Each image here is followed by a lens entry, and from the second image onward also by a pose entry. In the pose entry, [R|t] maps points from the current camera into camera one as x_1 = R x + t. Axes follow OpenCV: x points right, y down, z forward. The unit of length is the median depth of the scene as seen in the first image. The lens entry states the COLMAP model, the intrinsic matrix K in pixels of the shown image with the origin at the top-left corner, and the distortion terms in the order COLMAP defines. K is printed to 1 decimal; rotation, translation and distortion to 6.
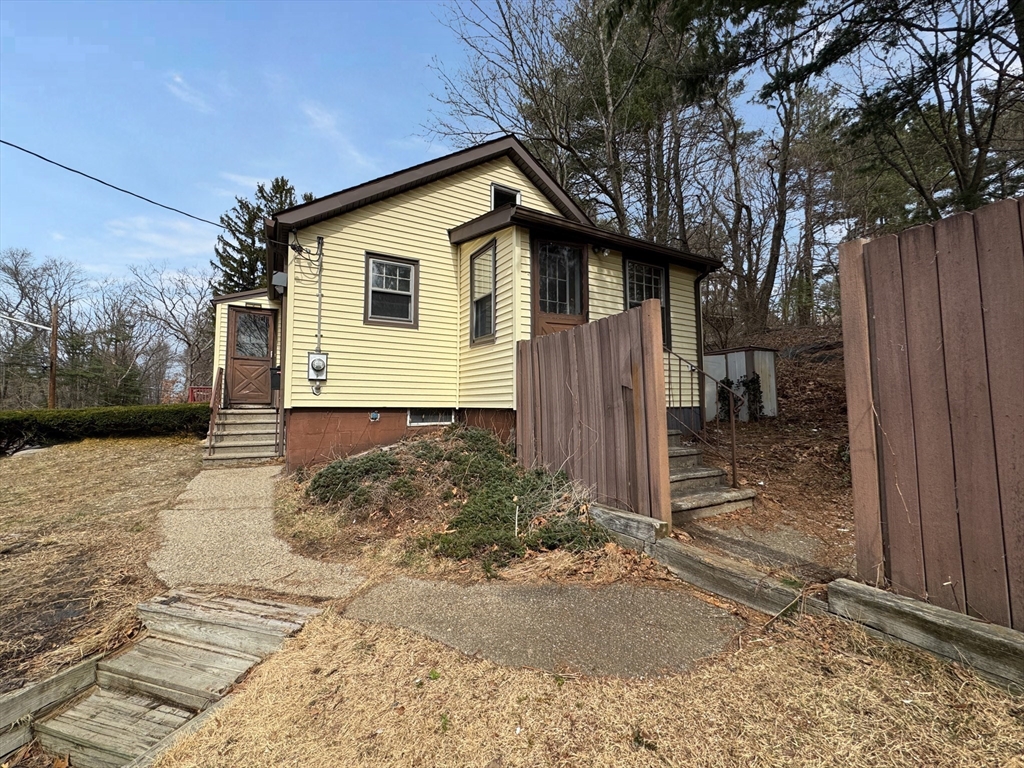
lens RADIAL K [[420.4, 0, 512.4], [0, 420.4, 379.0], [0, 0, 1]] dist [0.000132, 0.000267]
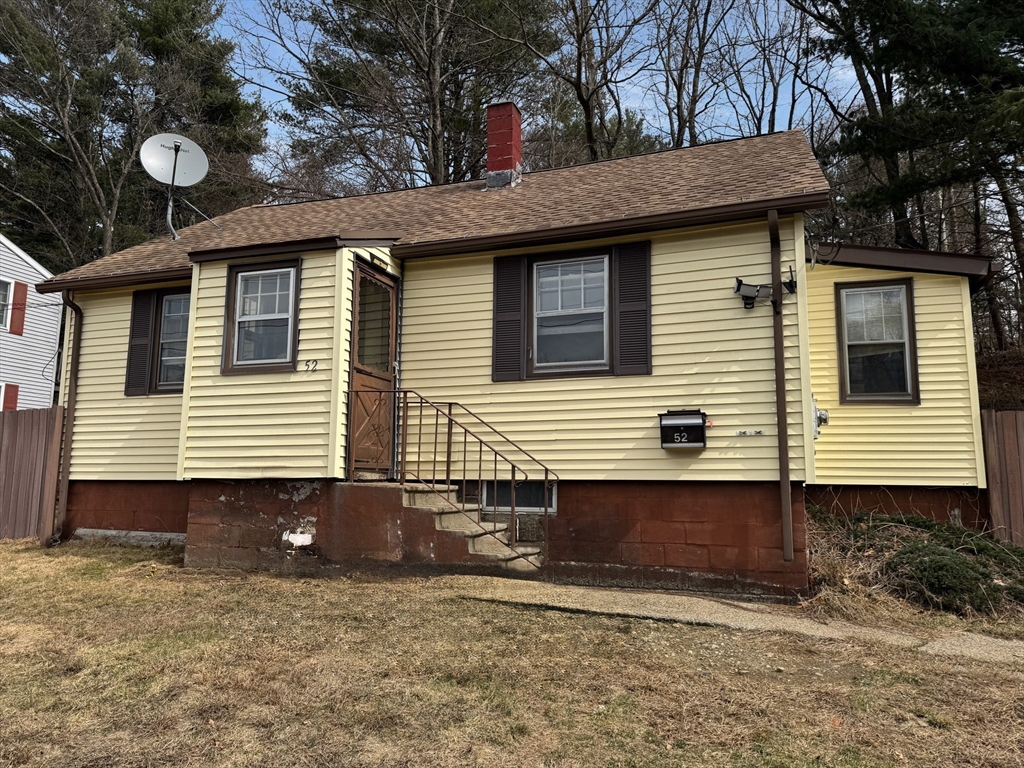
lens RADIAL K [[722.8, 0, 516.2], [0, 722.8, 386.1], [0, 0, 1]] dist [0.093789, -0.112243]
pose [[0.753187, 0.096768, 0.650650, -1.433712], [-0.050739, 0.994720, -0.089206, 0.041553], [-0.655847, 0.034175, 0.754120, 0.399232]]
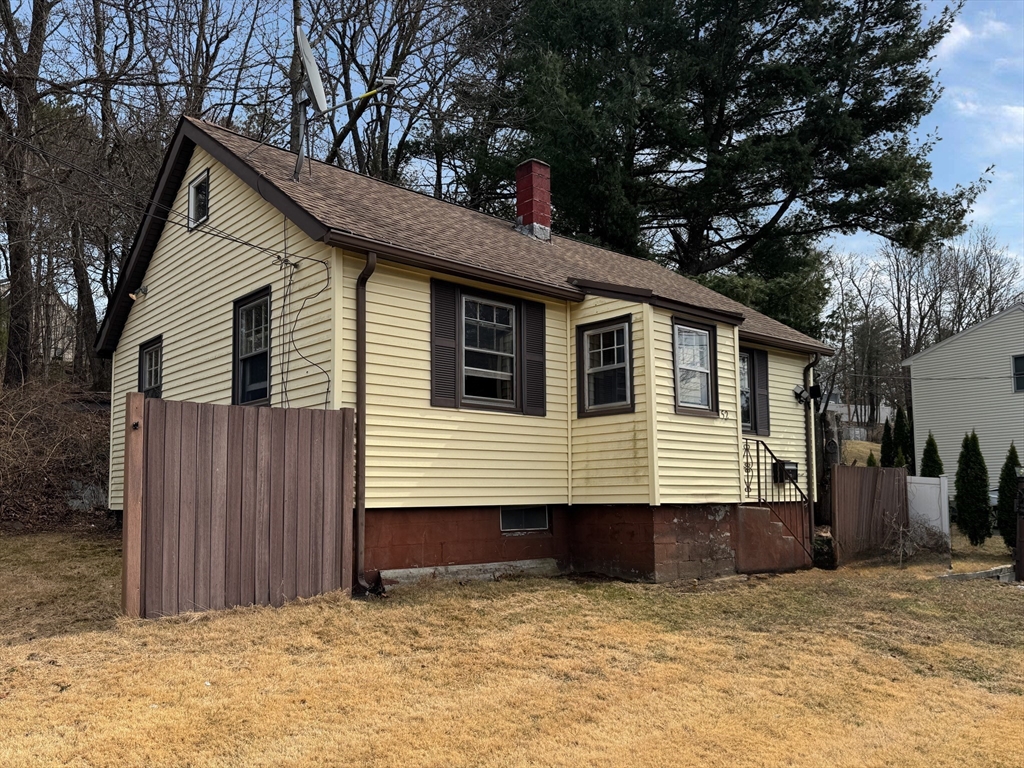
lens RADIAL K [[790.1, 0, 513.9], [0, 790.1, 439.2], [0, 0, 1]] dist [0.091725, -0.148515]
pose [[-0.213788, 0.072181, 0.974210, -2.317405], [-0.055274, 0.994775, -0.085834, 0.124469], [-0.975315, -0.072199, -0.208681, 2.069286]]
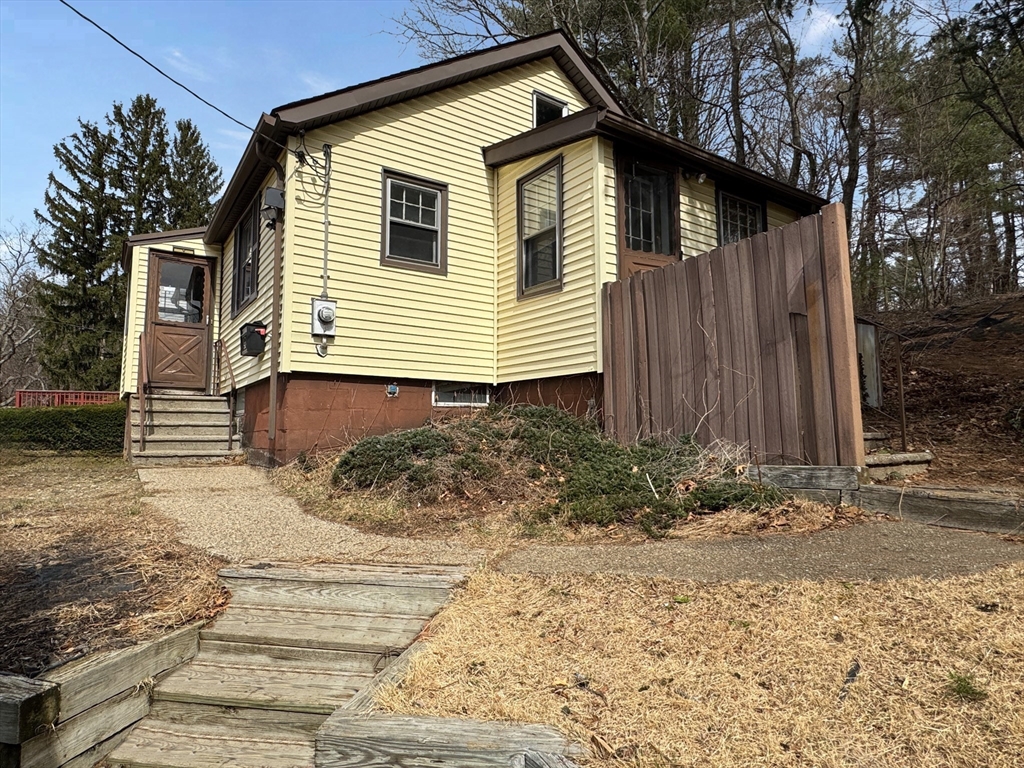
lens RADIAL K [[594.2, 0, 510.8], [0, 594.2, 377.5], [0, 0, 1]] dist [-0.000876, 0.003243]
pose [[0.996726, 0.005865, 0.080635, -0.202868], [-0.003336, 0.999500, -0.031457, 0.097692], [-0.080779, 0.031085, 0.996247, -0.053960]]
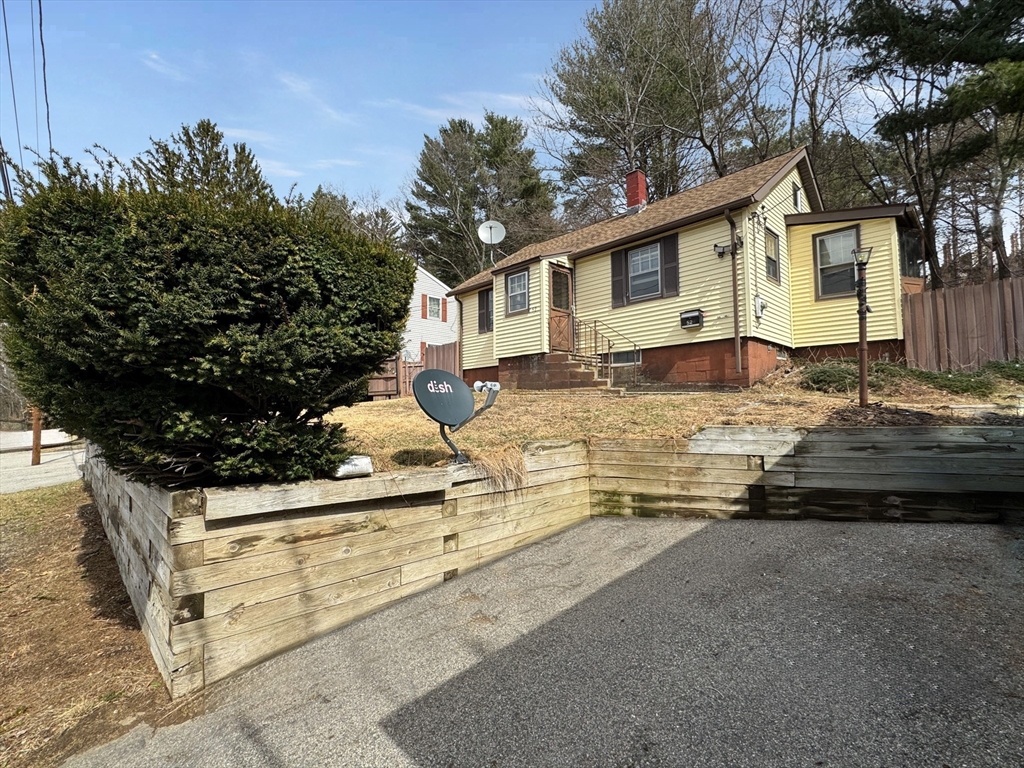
lens RADIAL K [[470.9, 0, 512.0], [0, 470.9, 384.0], [0, 0, 1]] dist [-0.000443, 0.000461]
pose [[0.970256, 0.004579, 0.242038, -1.466956], [-0.005984, 0.999969, 0.005071, 0.196367], [-0.242008, -0.006369, 0.970253, -0.256026]]
